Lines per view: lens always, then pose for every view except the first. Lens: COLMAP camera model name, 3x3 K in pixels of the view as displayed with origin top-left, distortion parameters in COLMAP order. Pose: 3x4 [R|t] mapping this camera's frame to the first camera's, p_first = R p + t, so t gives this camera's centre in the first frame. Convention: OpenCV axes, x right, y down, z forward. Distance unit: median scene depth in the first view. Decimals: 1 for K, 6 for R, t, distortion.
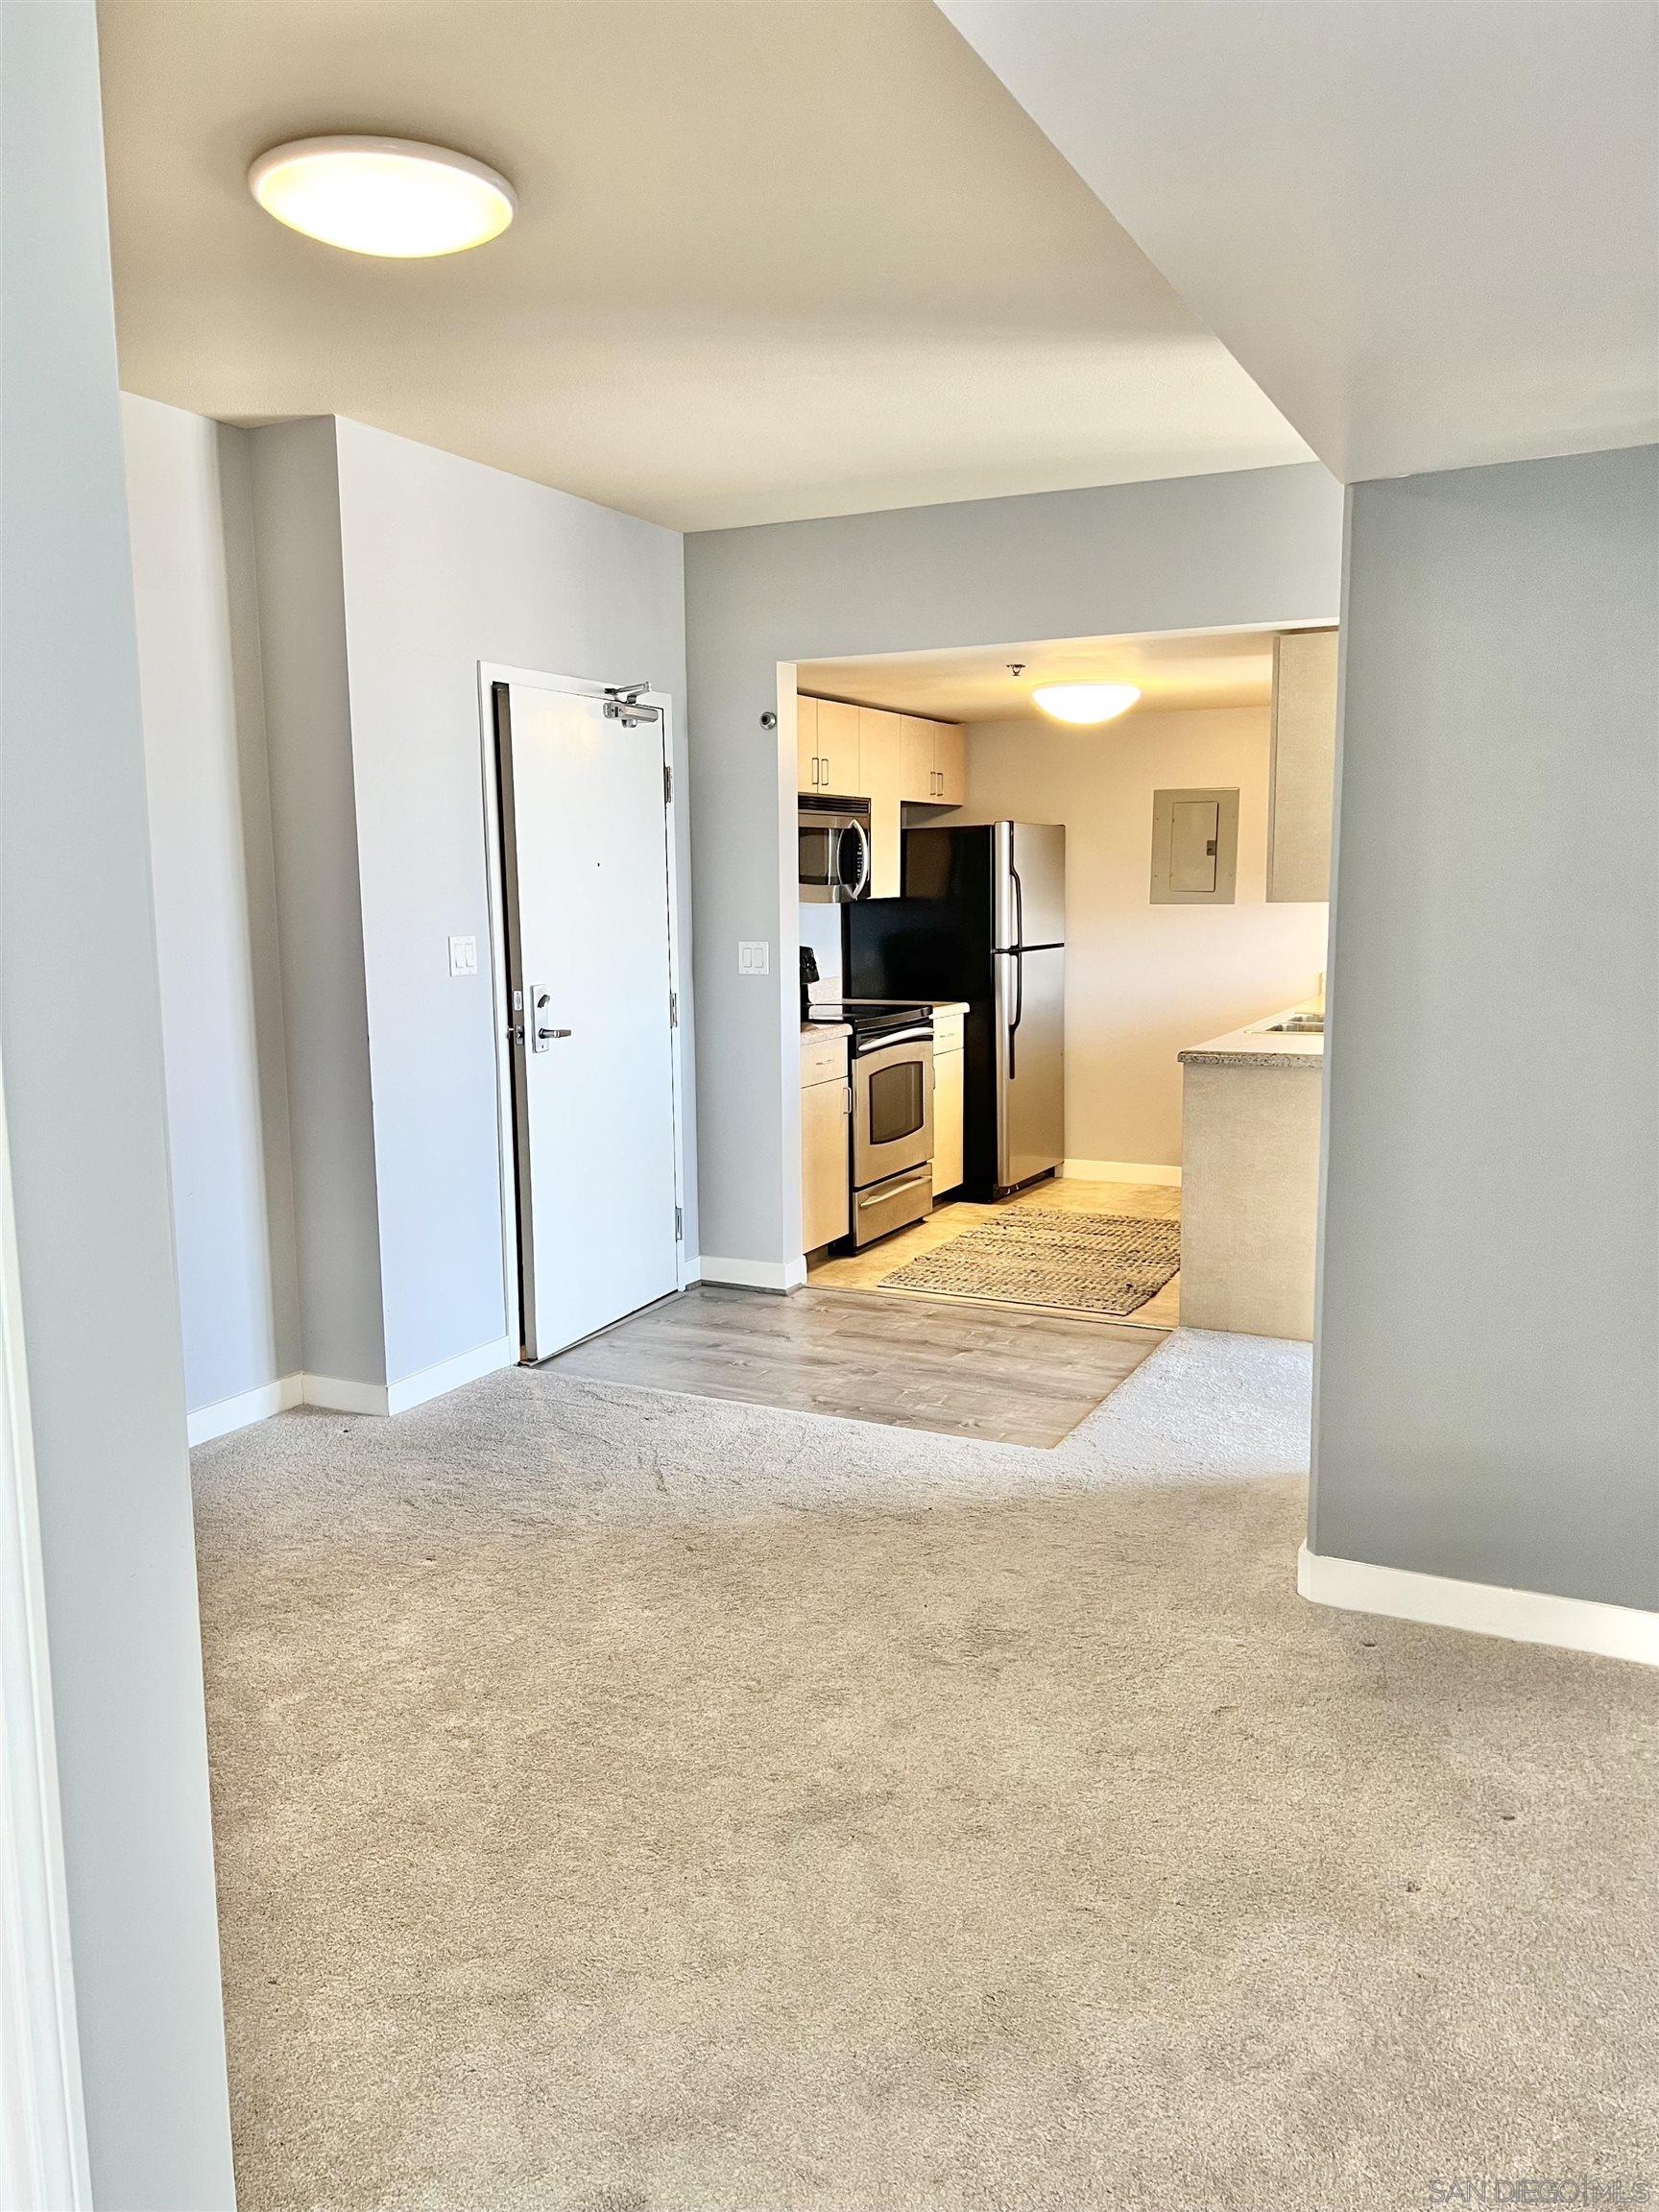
lens RADIAL K [[1644.2, 0, 821.9], [0, 1644.2, 1127.9], [0, 0, 1]] dist [0.105241, -0.164311]
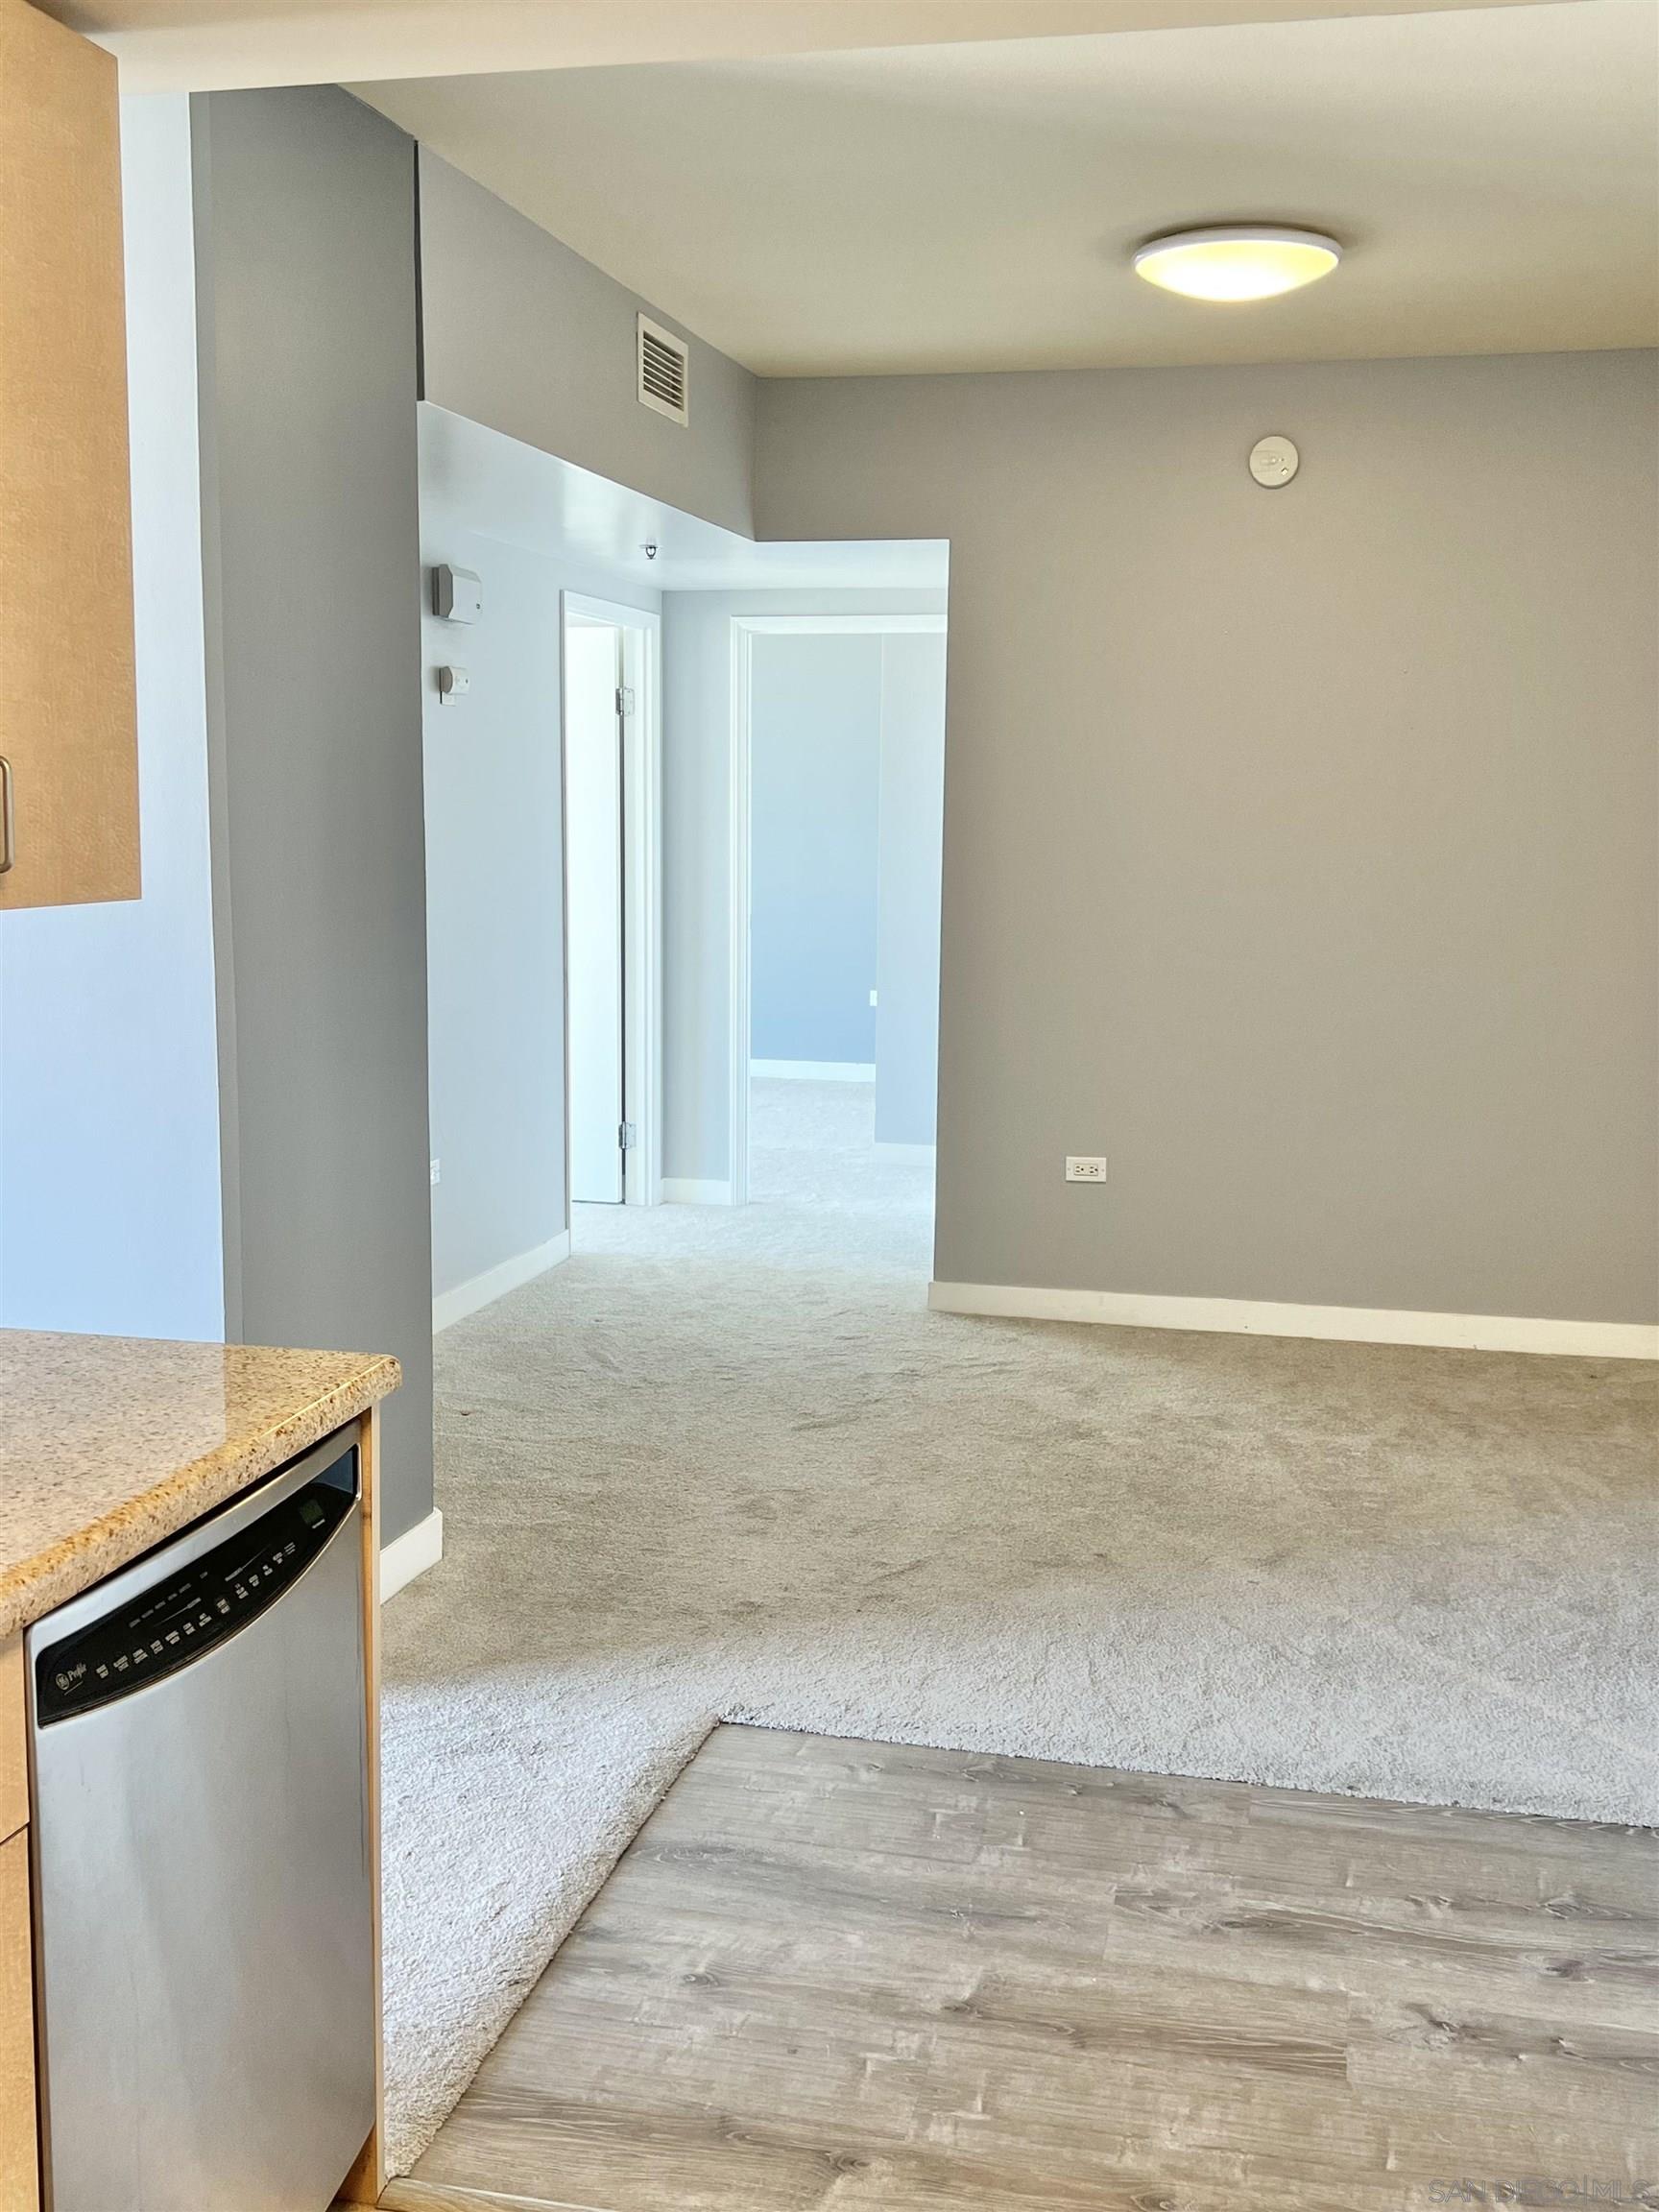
lens RADIAL K [[2227.1, 0, 822.4], [0, 2227.1, 1129.0], [0, 0, 1]] dist [0.116911, -0.265751]
pose [[-0.973499, 0.030835, -0.226604, 0.224028], [-0.038648, 0.954435, 0.295907, -0.213701], [0.225403, 0.296823, -0.927949, 1.359581]]
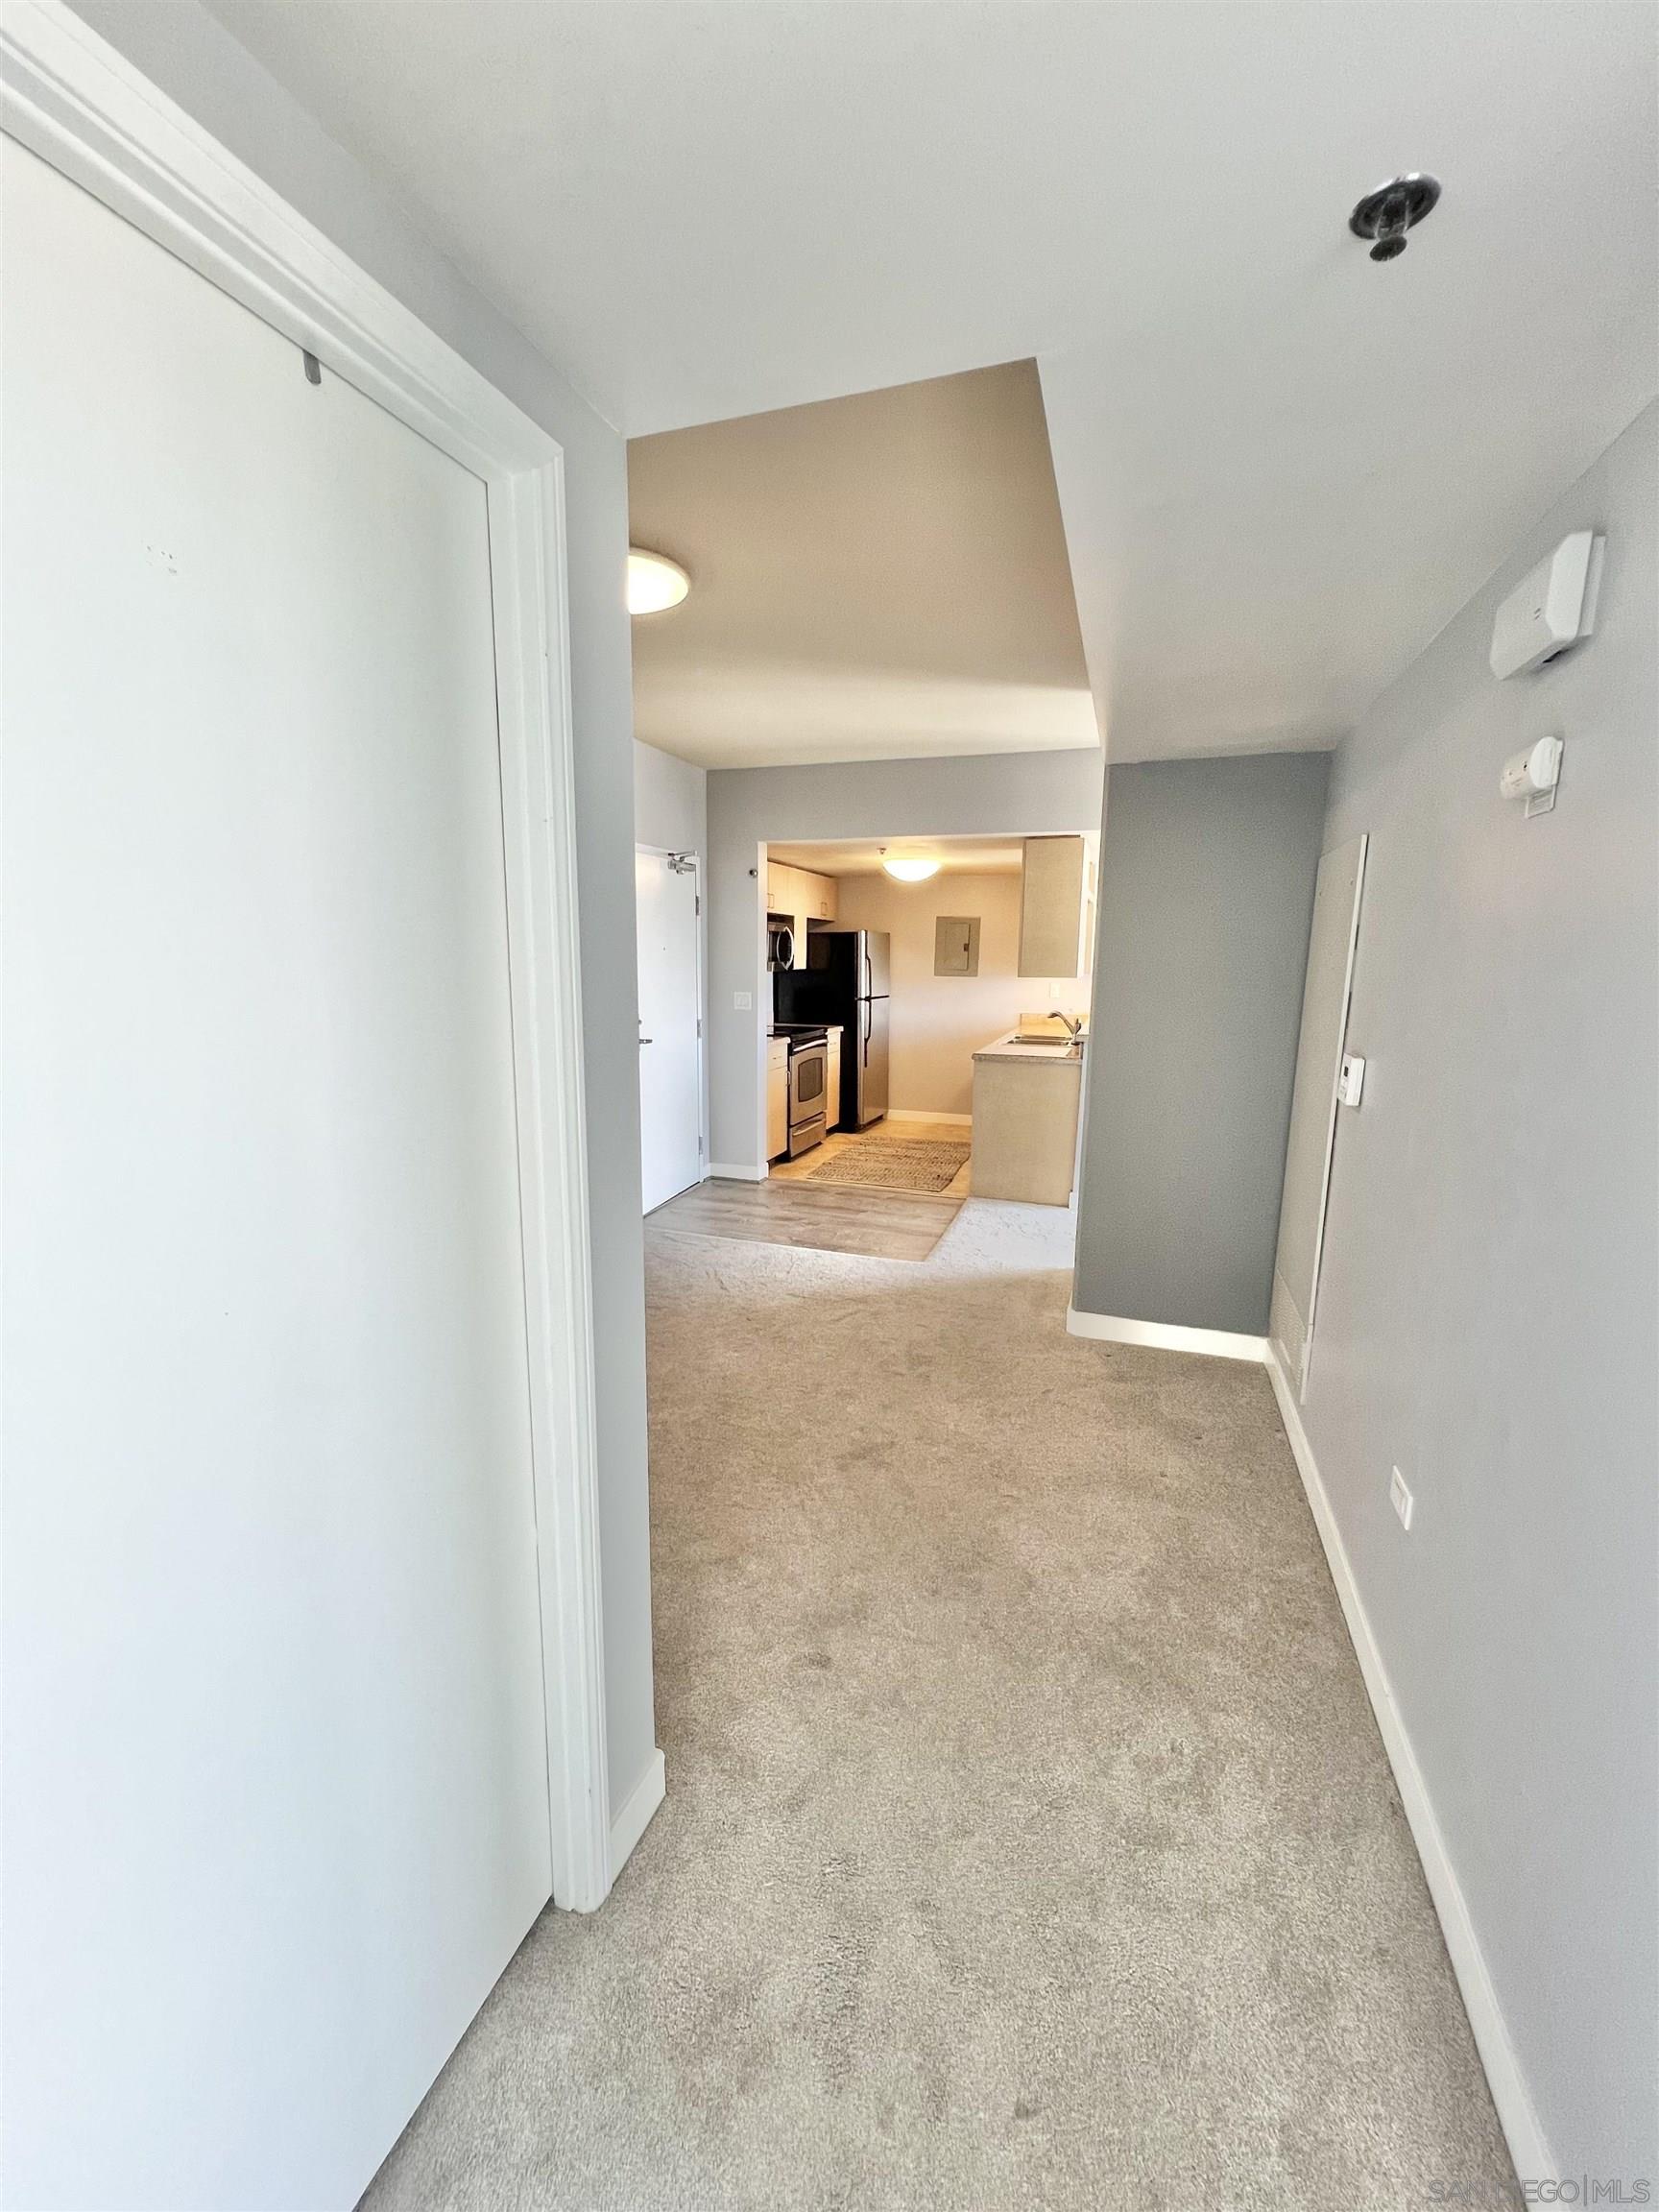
lens RADIAL K [[883.5, 0, 827.0], [0, 883.5, 1108.4], [0, 0, 1]] dist [-0.002995, -0.000251]
pose [[0.991230, -0.000497, 0.132150, -0.083117], [-0.001863, 0.999841, 0.017735, -0.000802], [-0.132138, -0.017825, 0.991071, 0.006135]]
